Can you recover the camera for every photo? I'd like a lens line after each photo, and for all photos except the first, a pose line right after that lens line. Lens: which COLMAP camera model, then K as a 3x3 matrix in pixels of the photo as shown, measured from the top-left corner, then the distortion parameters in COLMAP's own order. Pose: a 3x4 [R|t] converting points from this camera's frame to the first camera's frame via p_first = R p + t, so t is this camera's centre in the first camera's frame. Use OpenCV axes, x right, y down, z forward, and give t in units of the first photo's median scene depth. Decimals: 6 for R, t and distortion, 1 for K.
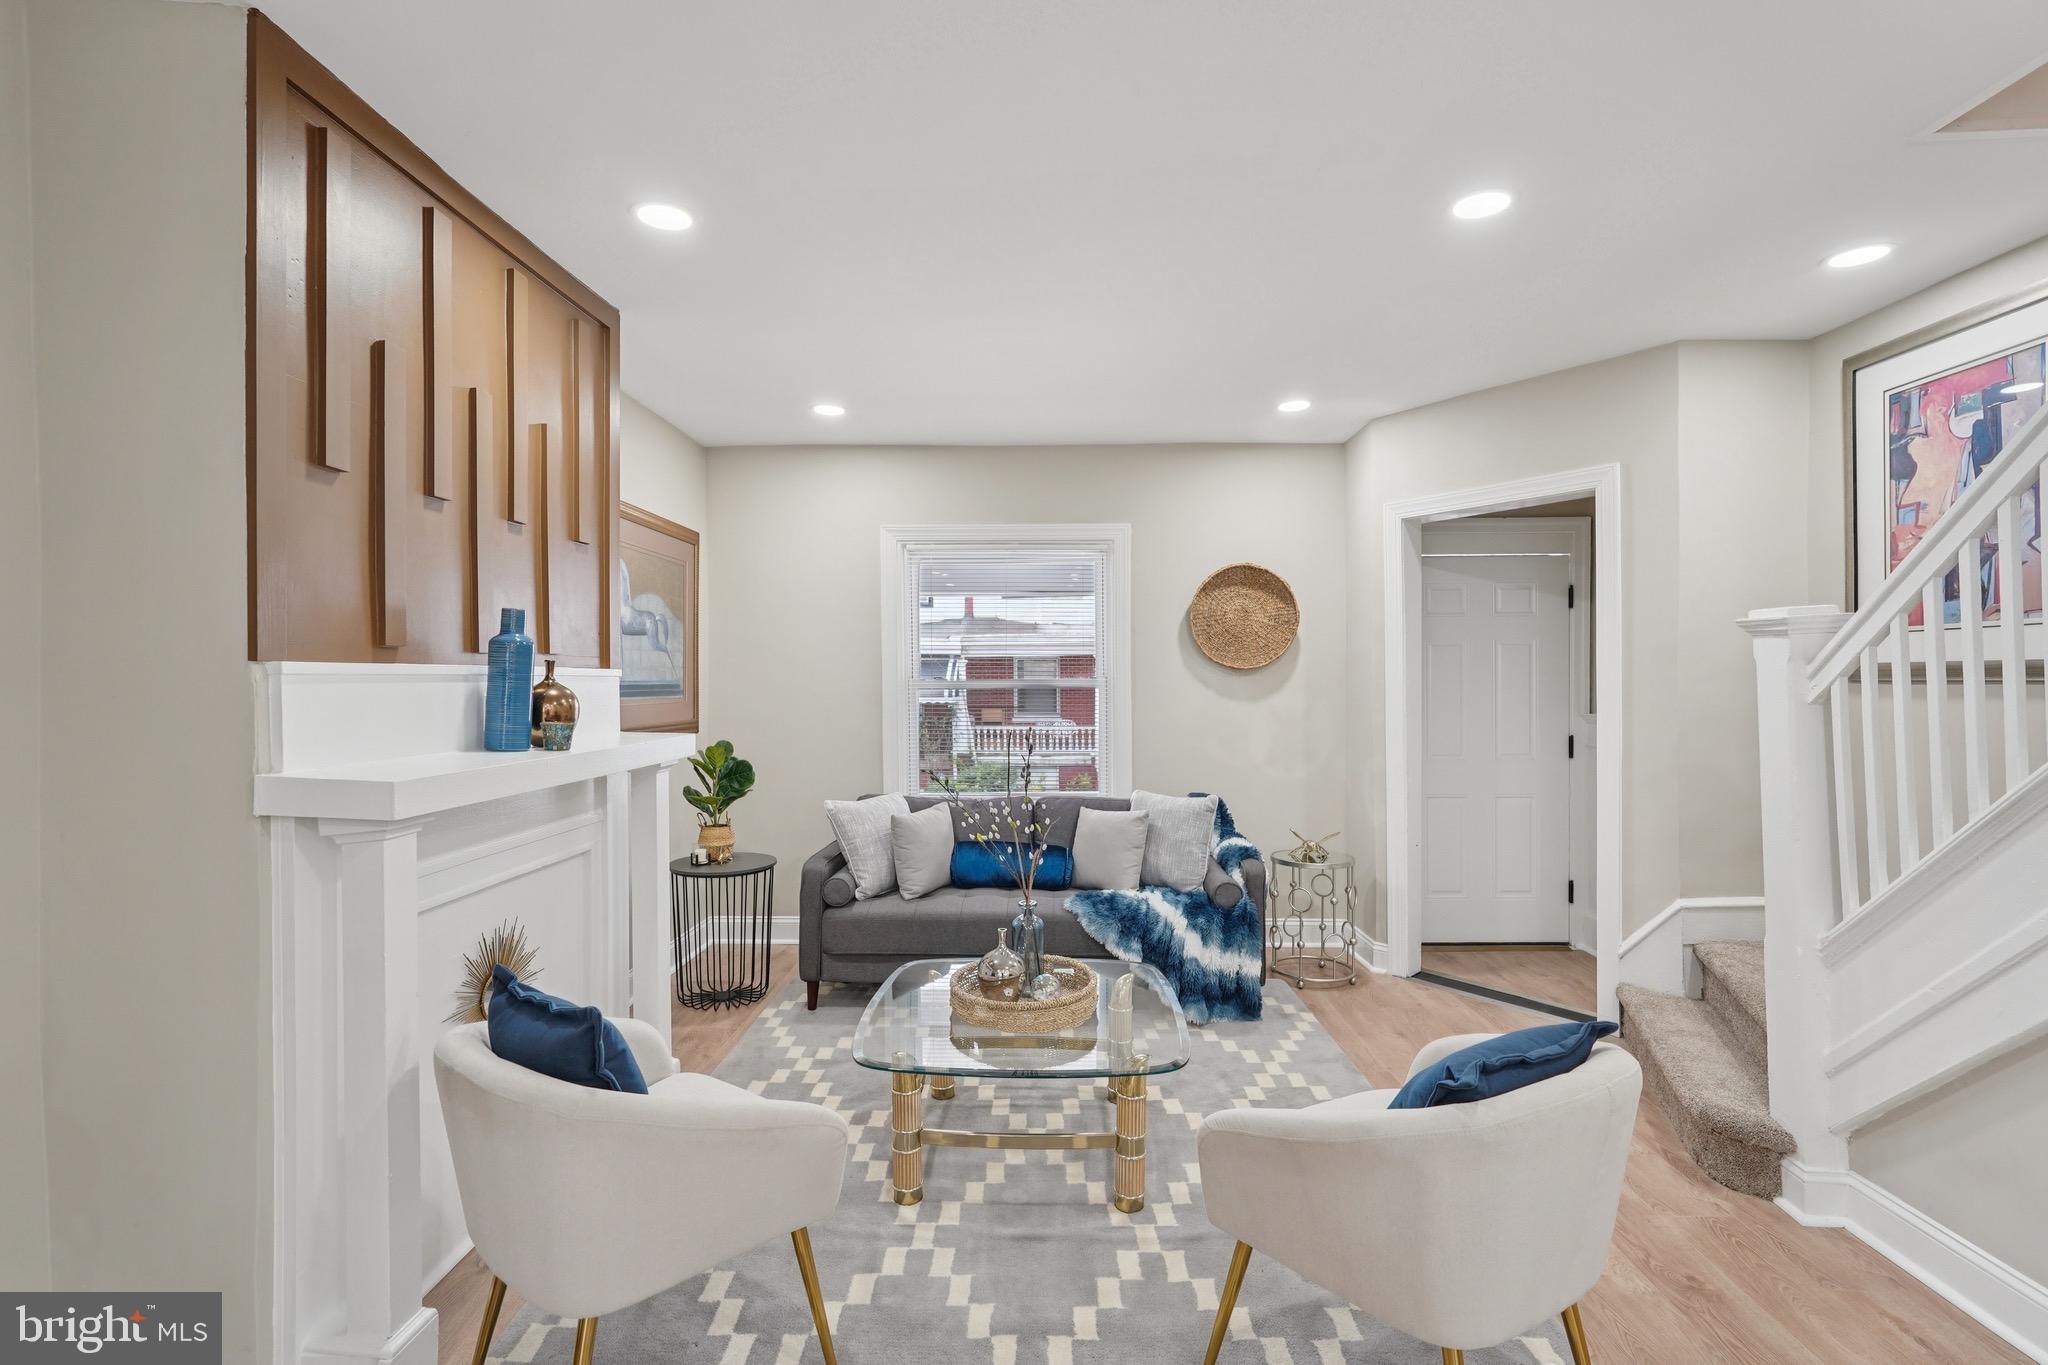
lens RADIAL K [[919.1, 0, 1022.9], [0, 919.1, 693.9], [0, 0, 1]] dist [-0.005232, 0.000573]
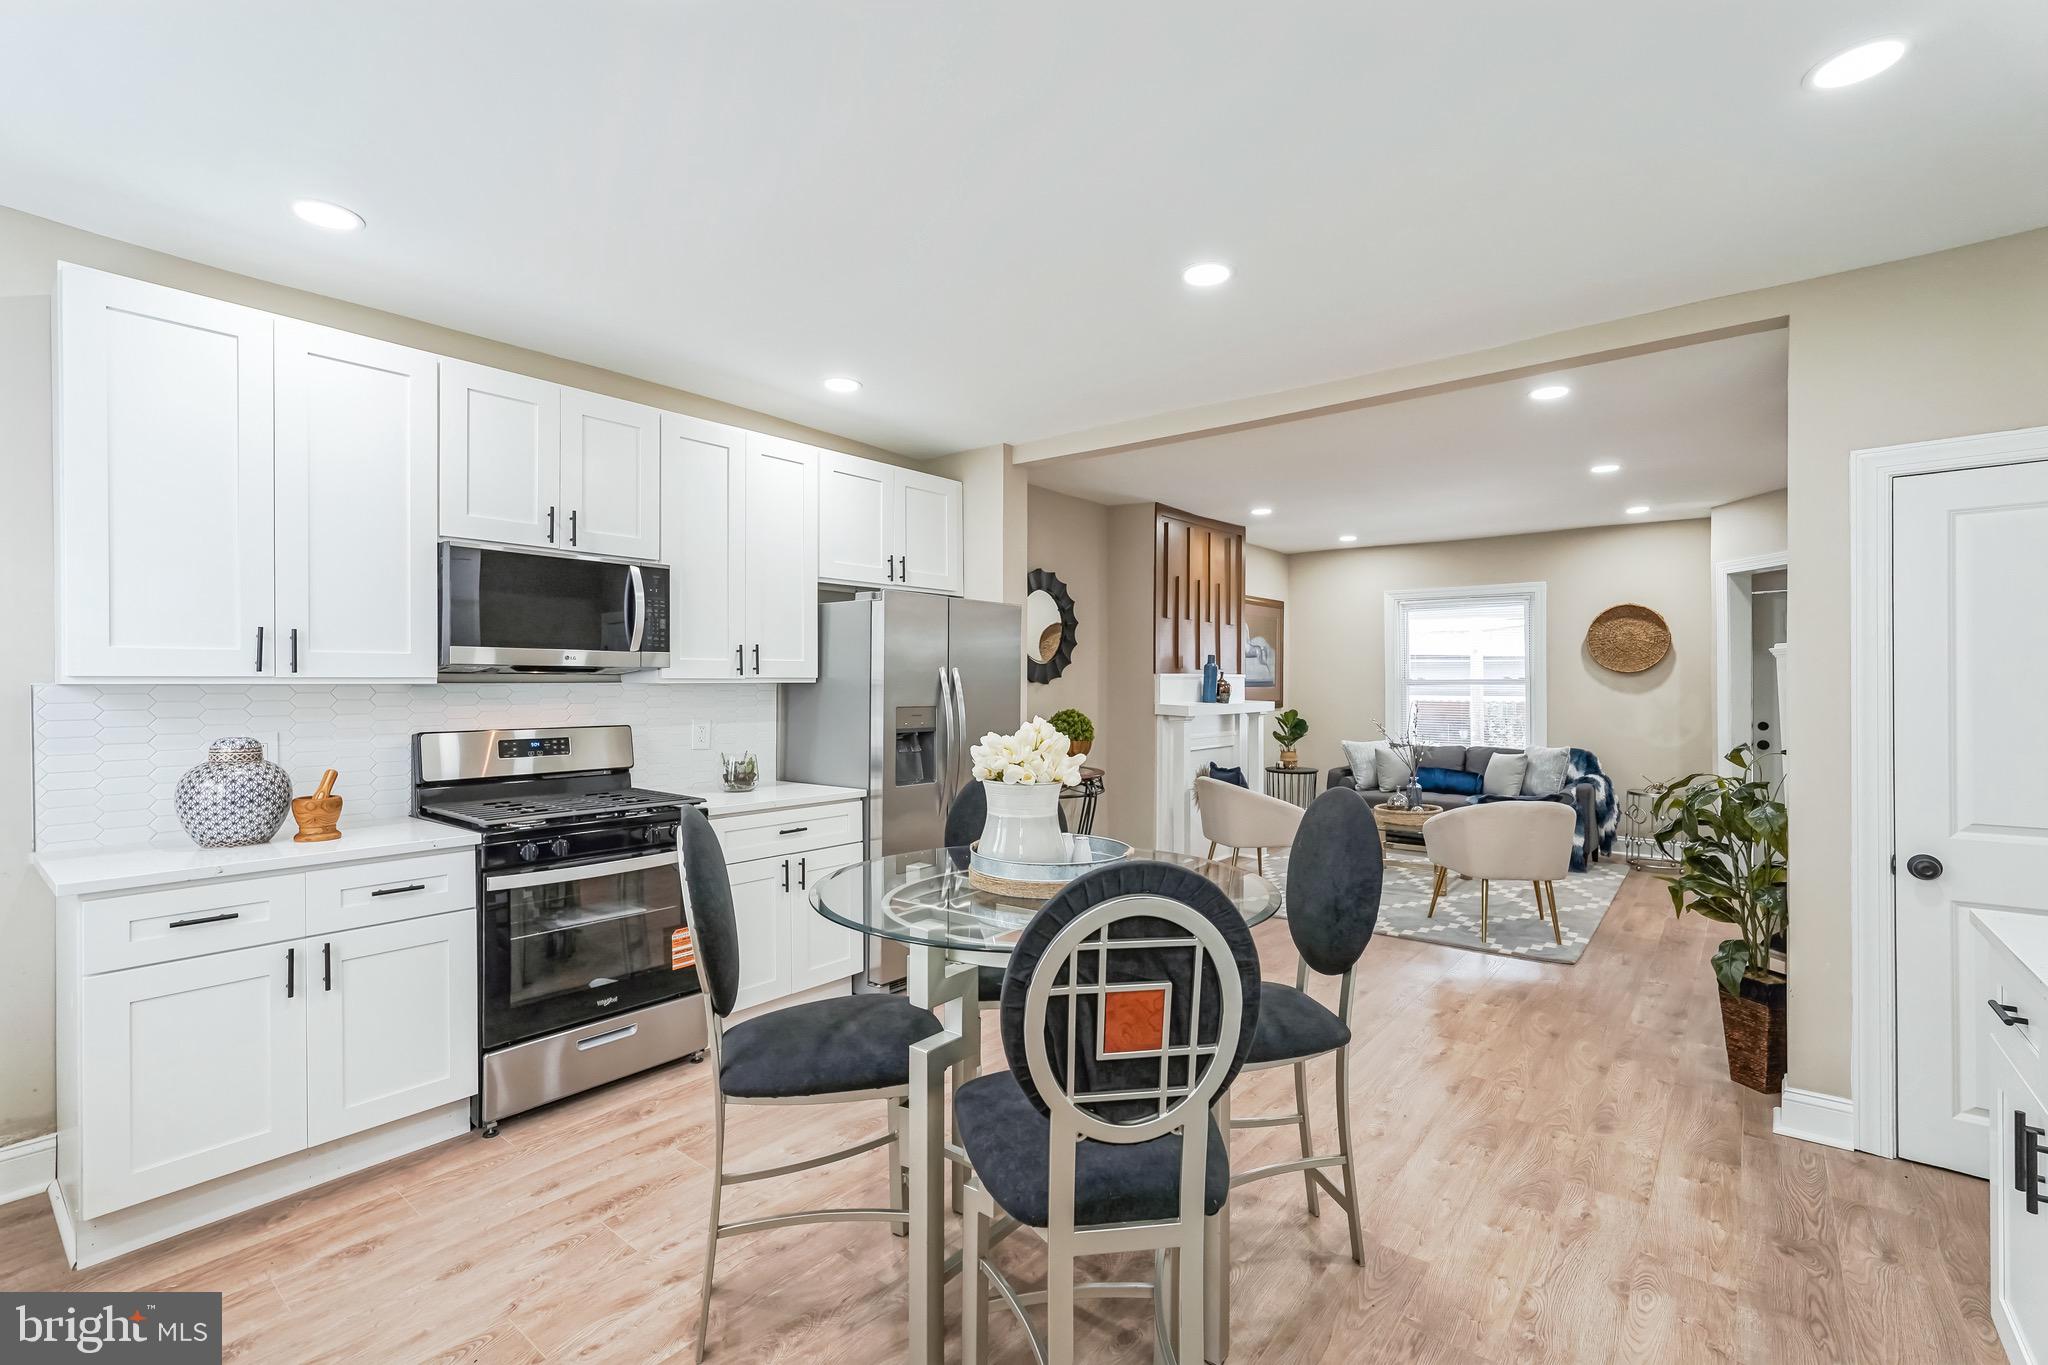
lens RADIAL K [[919.1, 0, 1026.8], [0, 919.1, 688.6], [0, 0, 1]] dist [-0.005232, 0.000573]
pose [[0.798842, 0.007752, -0.601491, 0.434293], [-0.010638, 0.999943, -0.001242, 0.015408], [0.601447, 0.007391, 0.798879, -0.993753]]
